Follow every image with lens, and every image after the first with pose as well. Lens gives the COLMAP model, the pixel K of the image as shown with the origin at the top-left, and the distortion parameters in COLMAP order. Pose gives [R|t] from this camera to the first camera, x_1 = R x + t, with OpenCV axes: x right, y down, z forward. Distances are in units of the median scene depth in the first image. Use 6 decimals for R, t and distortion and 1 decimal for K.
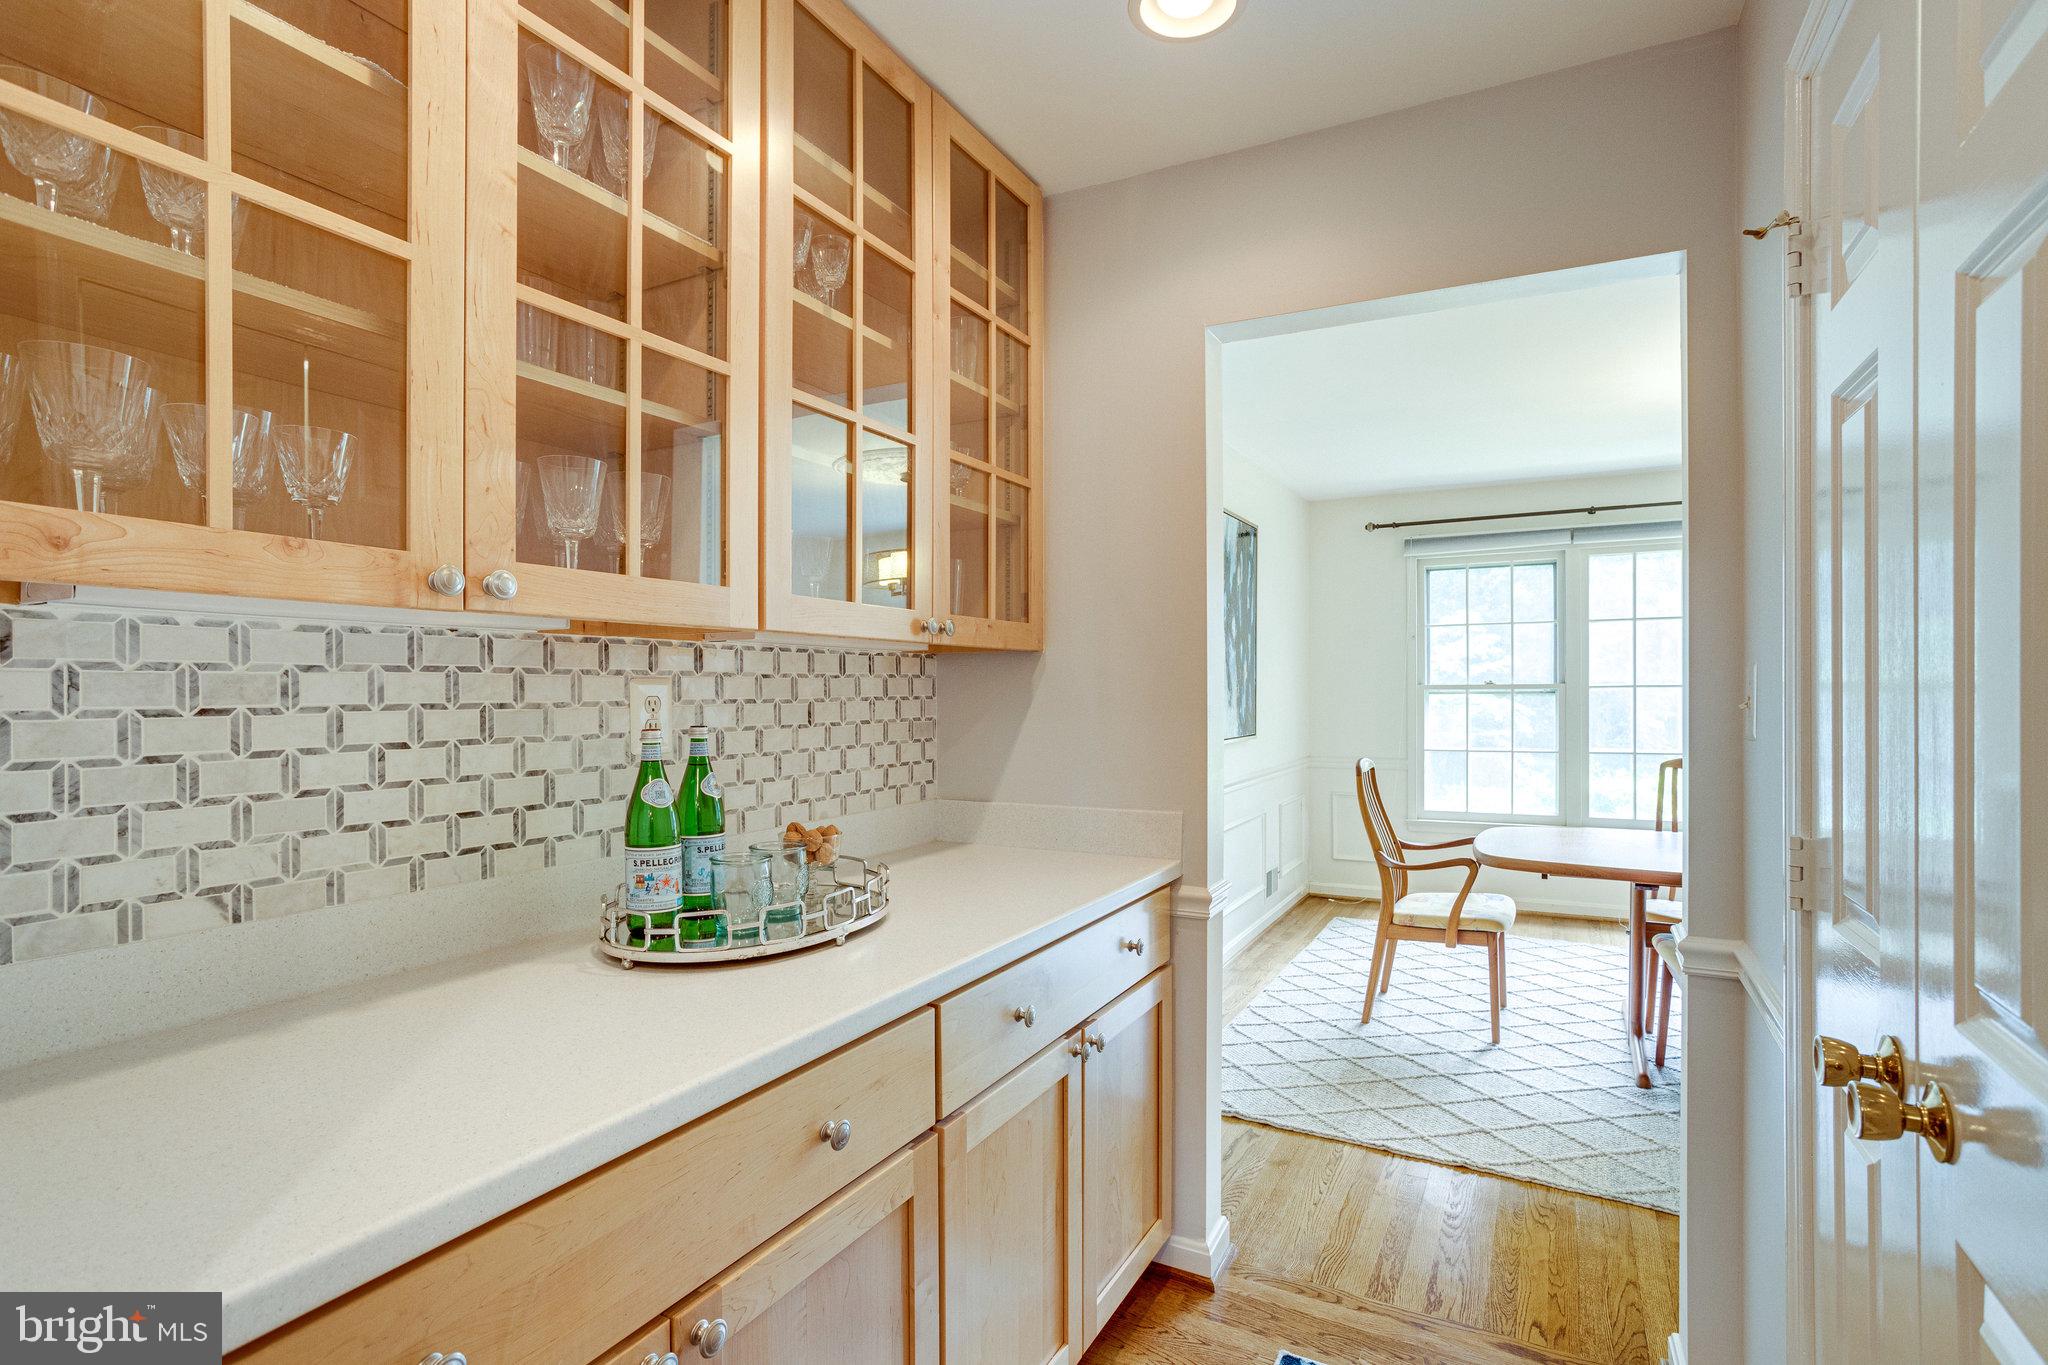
lens RADIAL K [[1026.8, 0, 1028.2], [0, 1026.8, 703.6], [0, 0, 1]] dist [-0.041067, 0.038810]
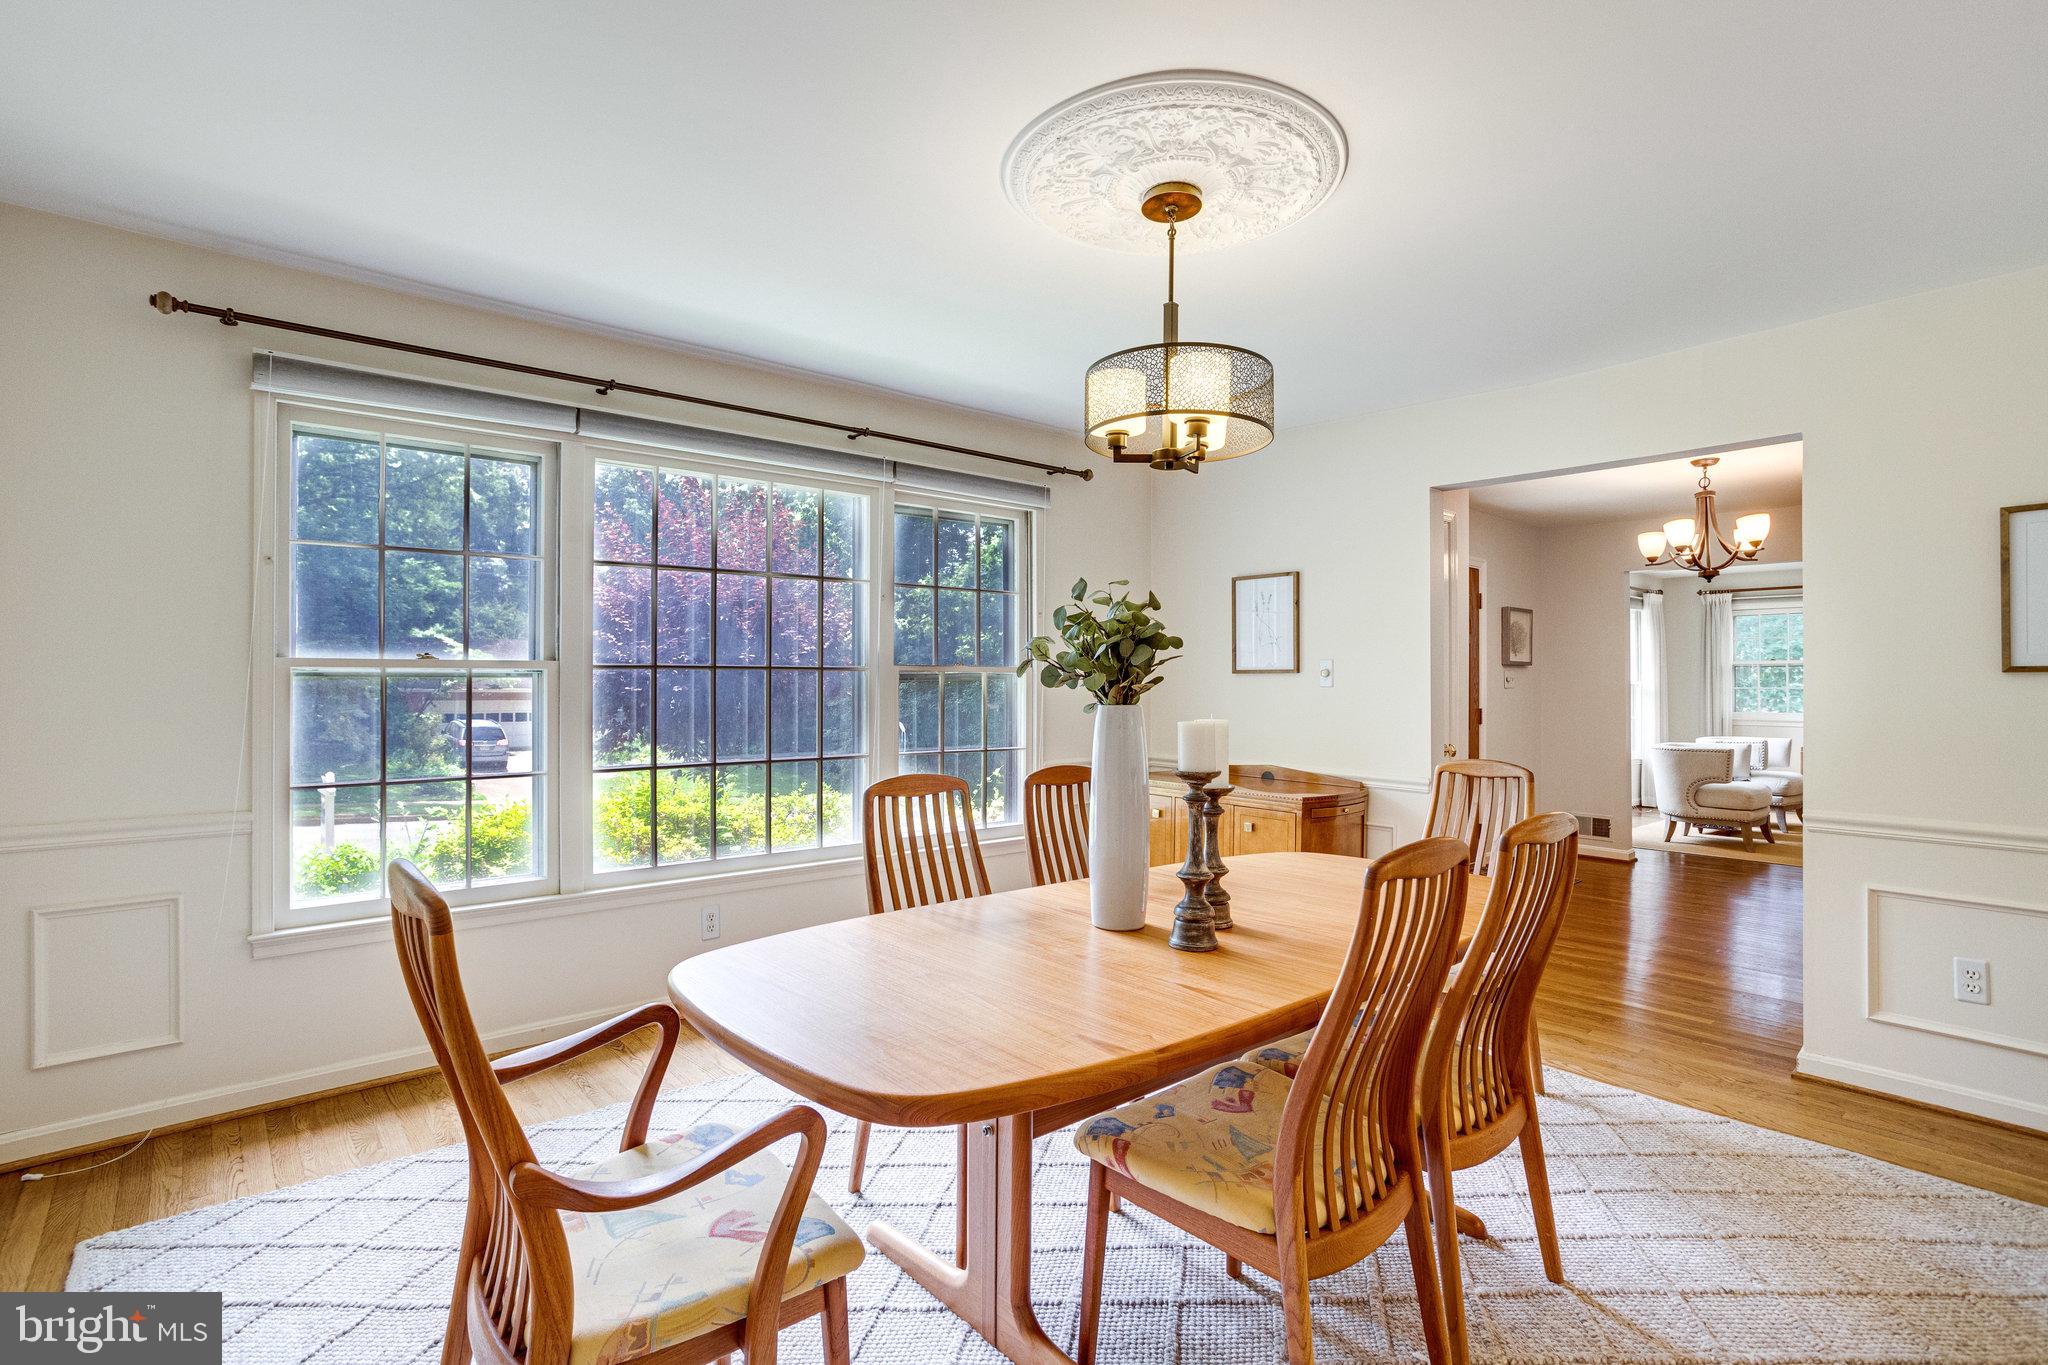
lens RADIAL K [[990.9, 0, 1027.4], [0, 990.9, 686.2], [0, 0, 1]] dist [-0.039370, 0.025524]
pose [[0.385469, 0.003072, 0.922716, 0.091973], [0.011528, 0.999900, -0.008145, 0.004180], [-0.922649, 0.013776, 0.385395, 0.522770]]
